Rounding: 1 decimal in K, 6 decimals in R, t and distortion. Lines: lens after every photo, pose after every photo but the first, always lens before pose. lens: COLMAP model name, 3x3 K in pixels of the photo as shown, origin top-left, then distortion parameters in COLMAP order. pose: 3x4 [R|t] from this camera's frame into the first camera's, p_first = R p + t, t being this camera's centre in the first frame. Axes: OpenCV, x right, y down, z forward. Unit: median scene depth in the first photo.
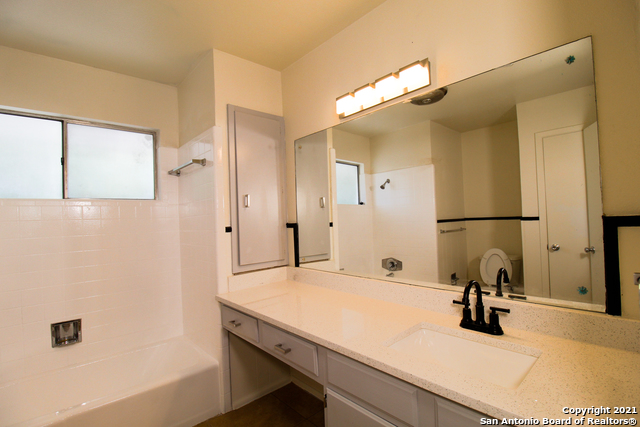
lens RADIAL K [[298.4, 0, 322.3], [0, 298.4, 214.1], [0, 0, 1]] dist [-0.016663, -0.004797]
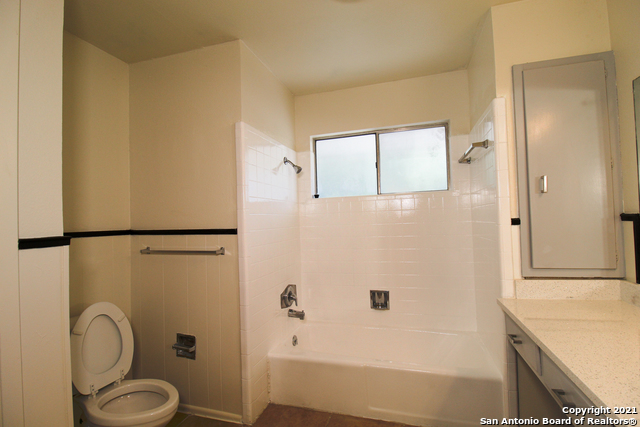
lens RADIAL K [[298.4, 0, 320.6], [0, 298.4, 213.4], [0, 0, 1]] dist [-0.016663, -0.004797]
pose [[0.498773, 0.000664, -0.866733, 0.112180], [0.031847, 0.999310, 0.019093, -0.002499], [0.866148, -0.037126, 0.498407, 0.134500]]
